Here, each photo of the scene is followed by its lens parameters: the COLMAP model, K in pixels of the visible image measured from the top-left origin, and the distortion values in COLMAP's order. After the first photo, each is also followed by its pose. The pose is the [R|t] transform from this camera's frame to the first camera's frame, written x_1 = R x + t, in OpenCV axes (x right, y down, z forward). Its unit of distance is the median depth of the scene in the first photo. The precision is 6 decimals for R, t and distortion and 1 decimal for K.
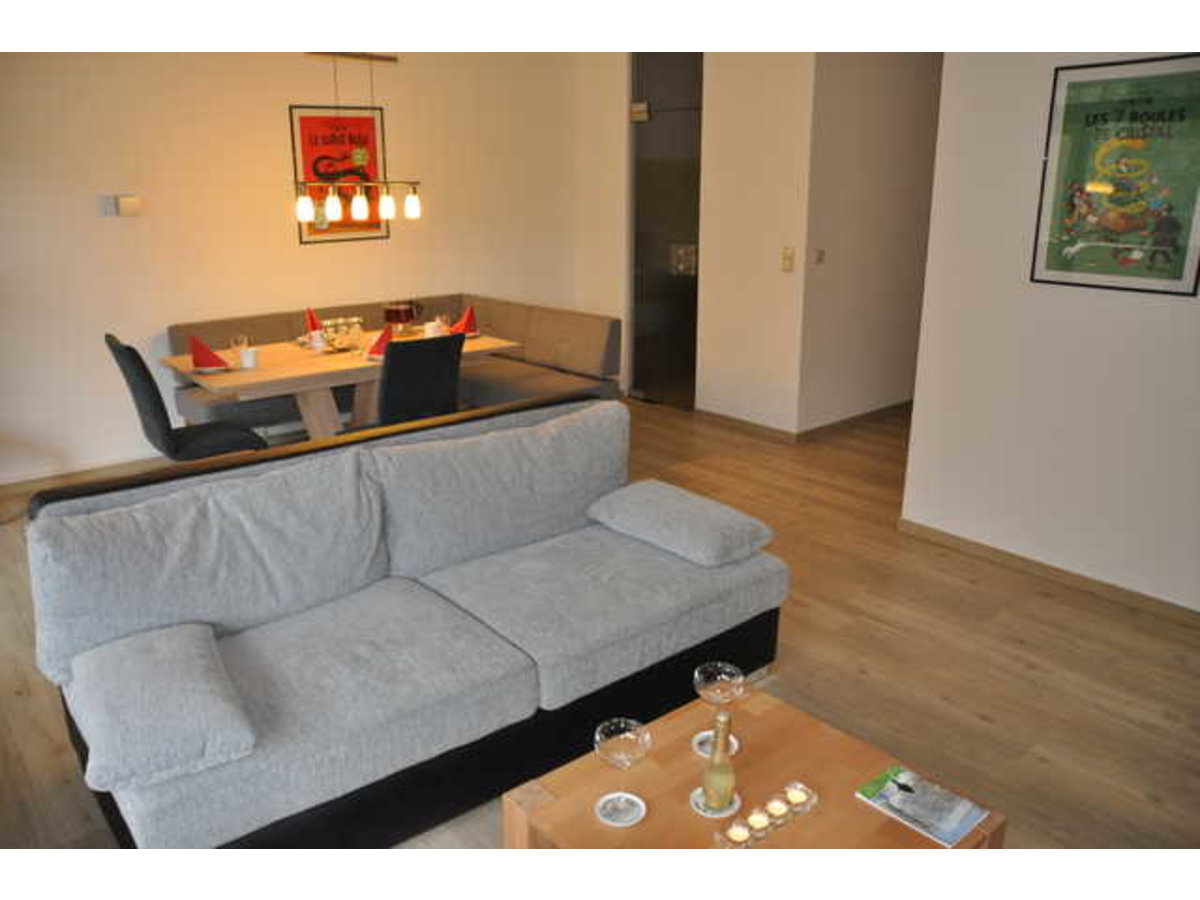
lens RADIAL K [[980.9, 0, 565.0], [0, 980.9, 450.1], [0, 0, 1]] dist [-0.138472, 0.114366]
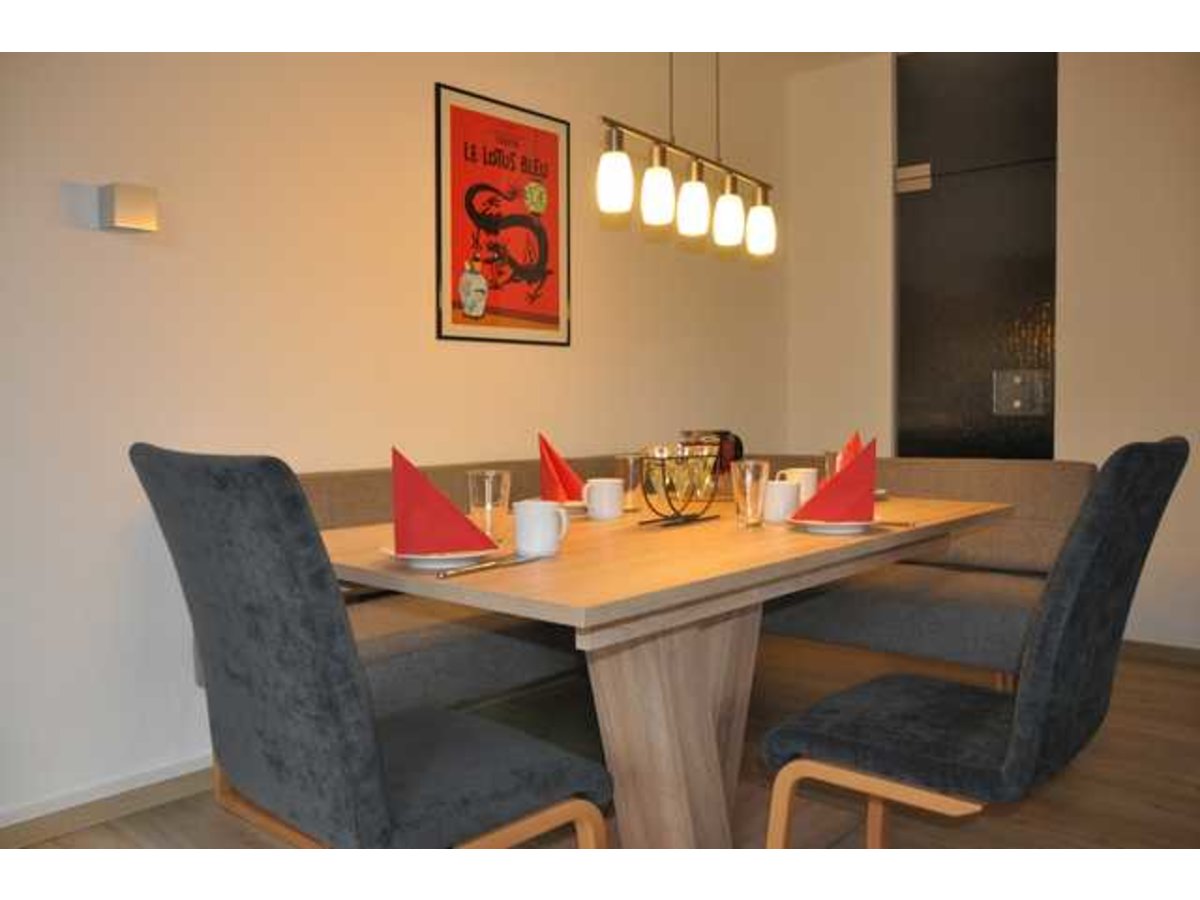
lens RADIAL K [[980.9, 0, 565.0], [0, 980.9, 450.1], [0, 0, 1]] dist [-0.138472, 0.114366]
pose [[0.987064, -0.003087, 0.160296, -0.347949], [0.041438, 0.970754, -0.236473, -0.032262], [-0.154878, 0.240056, 0.958325, 0.595129]]
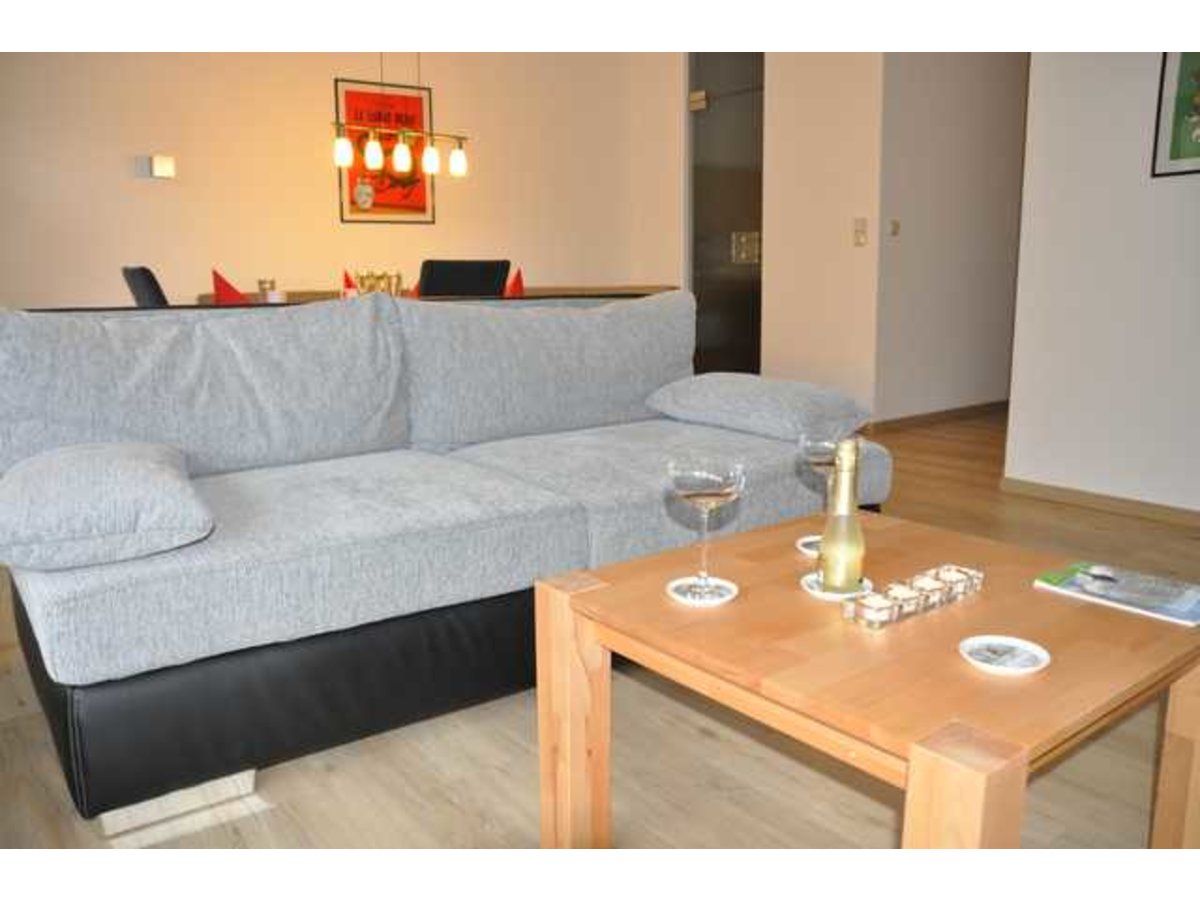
lens RADIAL K [[980.9, 0, 565.0], [0, 980.9, 450.1], [0, 0, 1]] dist [-0.138472, 0.114366]
pose [[0.998579, 0.008278, -0.052648, -0.001889], [-0.014095, 0.993710, -0.111092, 0.134983], [0.051397, 0.111676, 0.992415, 0.107506]]
